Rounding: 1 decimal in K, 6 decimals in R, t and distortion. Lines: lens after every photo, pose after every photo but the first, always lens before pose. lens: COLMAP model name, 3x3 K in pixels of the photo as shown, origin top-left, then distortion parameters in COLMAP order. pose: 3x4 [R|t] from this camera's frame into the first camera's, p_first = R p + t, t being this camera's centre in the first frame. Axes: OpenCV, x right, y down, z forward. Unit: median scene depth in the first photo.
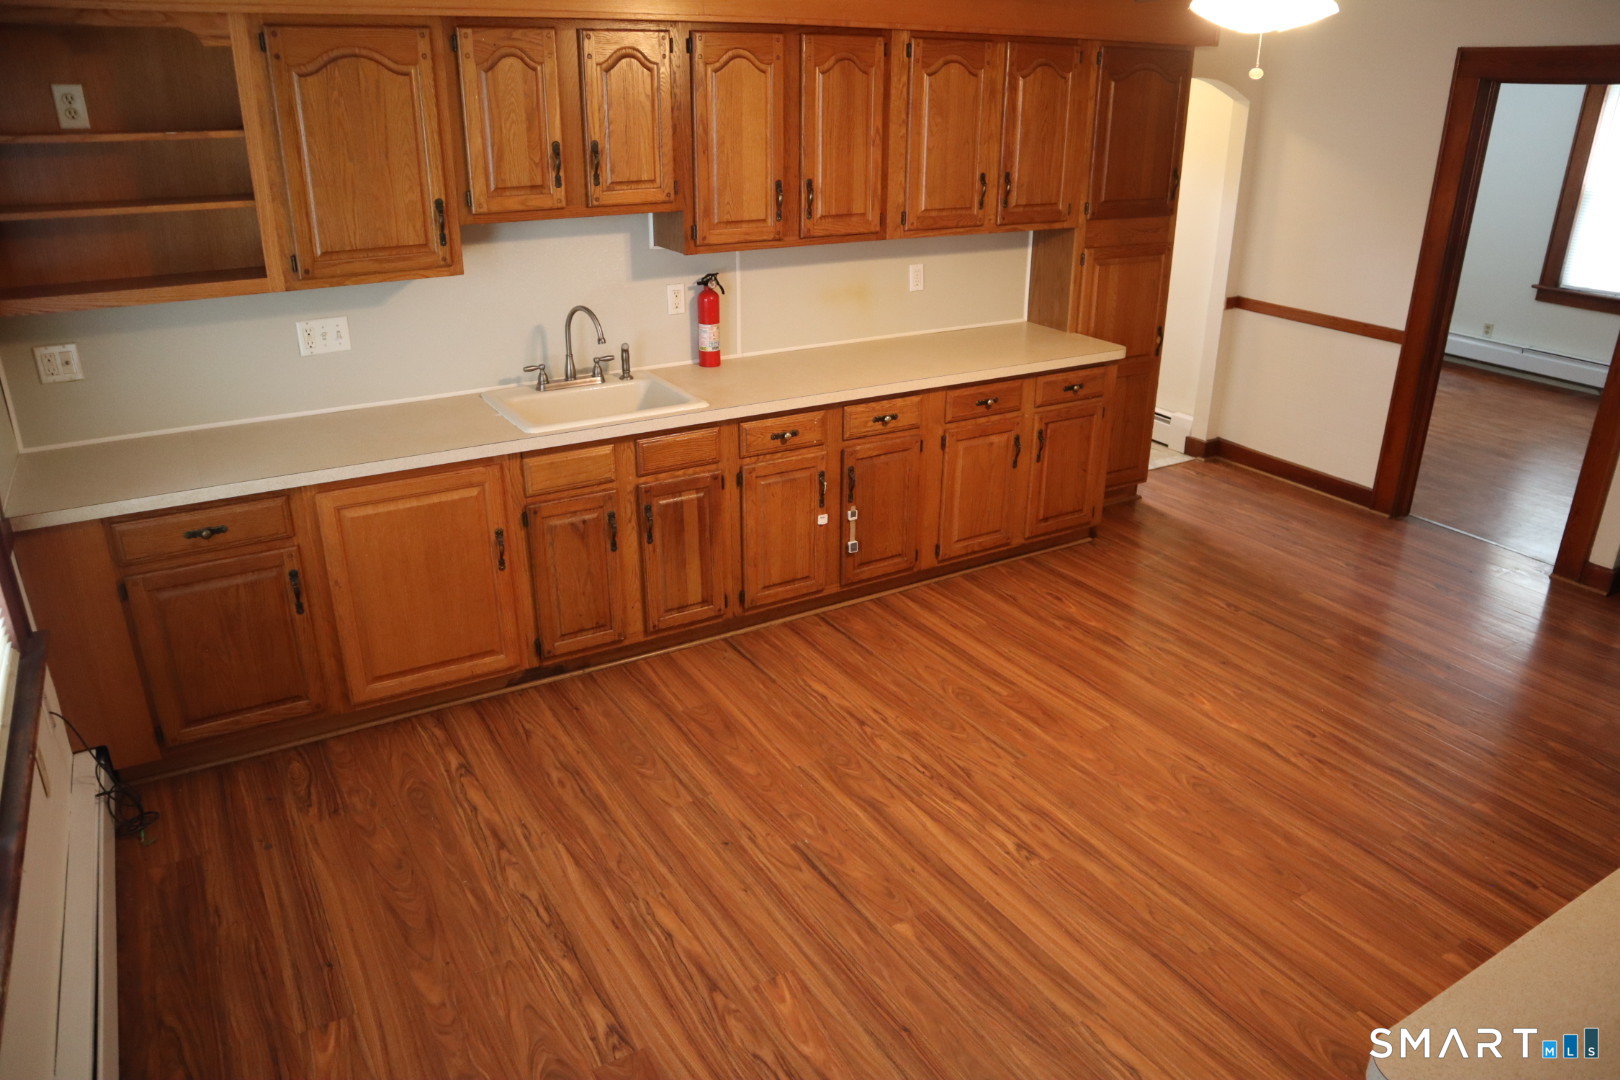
lens RADIAL K [[1119.9, 0, 786.8], [0, 1119.9, 529.4], [0, 0, 1]] dist [-0.071911, 0.004215]
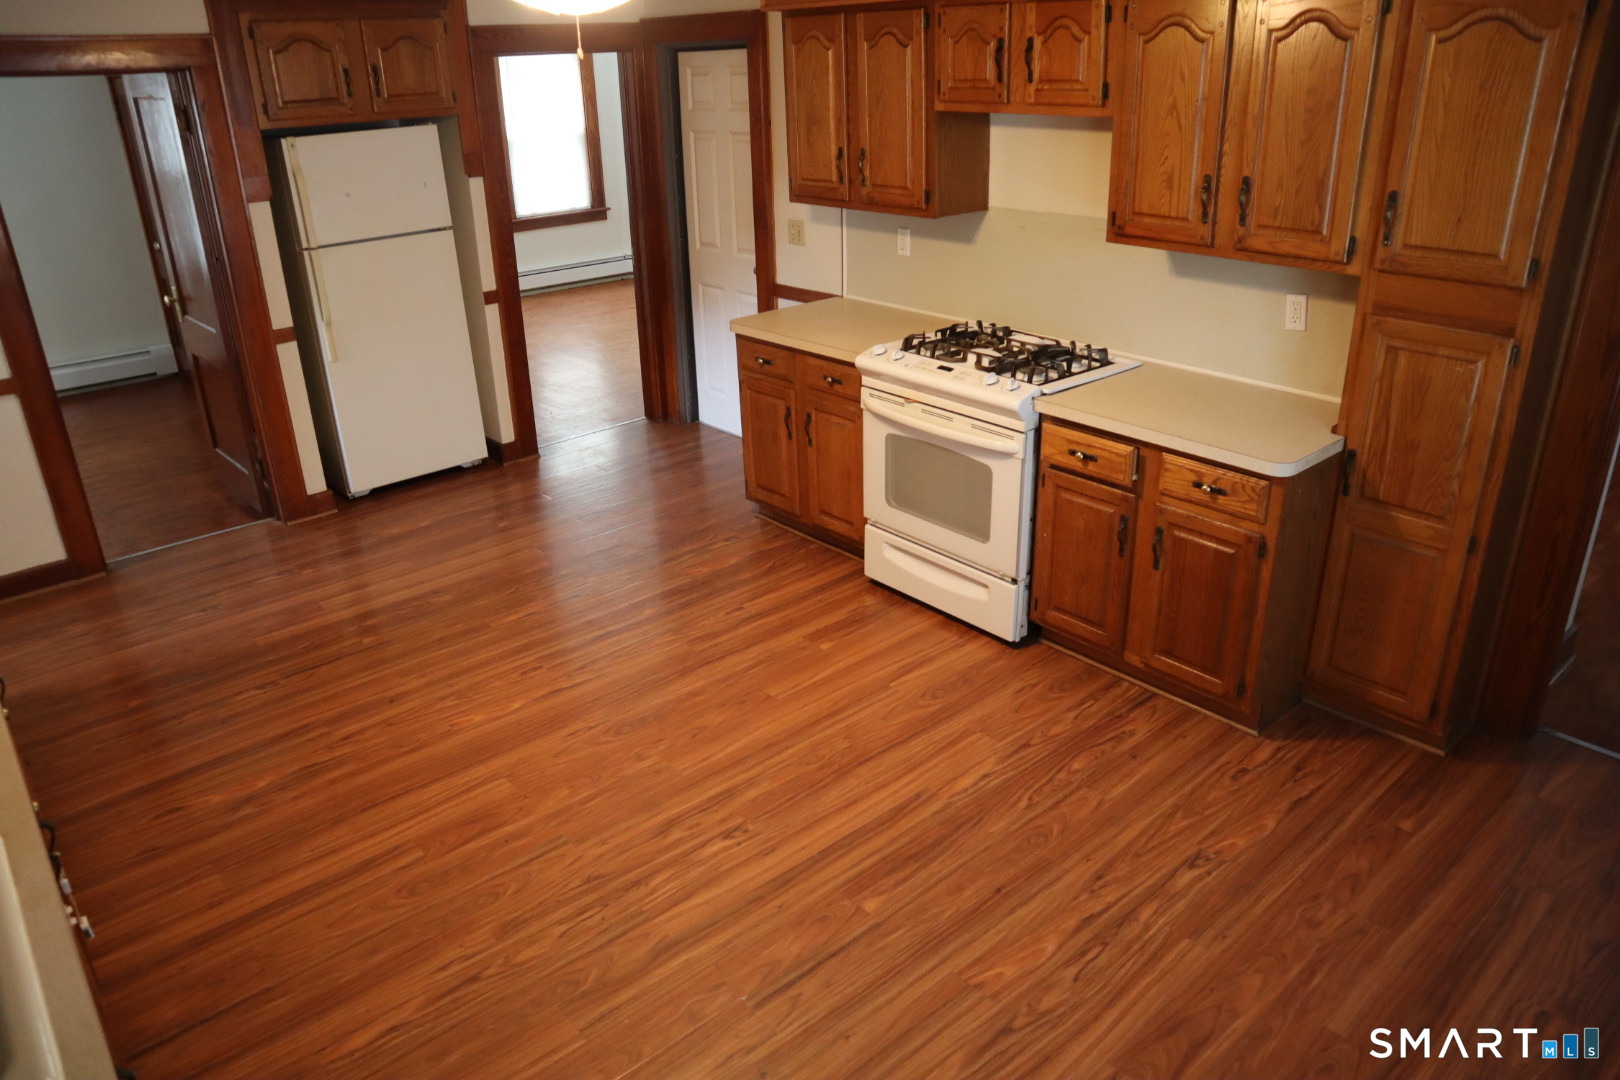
lens RADIAL K [[1119.9, 0, 786.8], [0, 1119.9, 529.4], [0, 0, 1]] dist [-0.071911, 0.004215]
pose [[-0.166999, -0.392181, 0.904602, -0.638016], [0.395801, 0.813647, 0.425817, -0.371614], [-0.903024, 0.429153, 0.019348, 0.844320]]
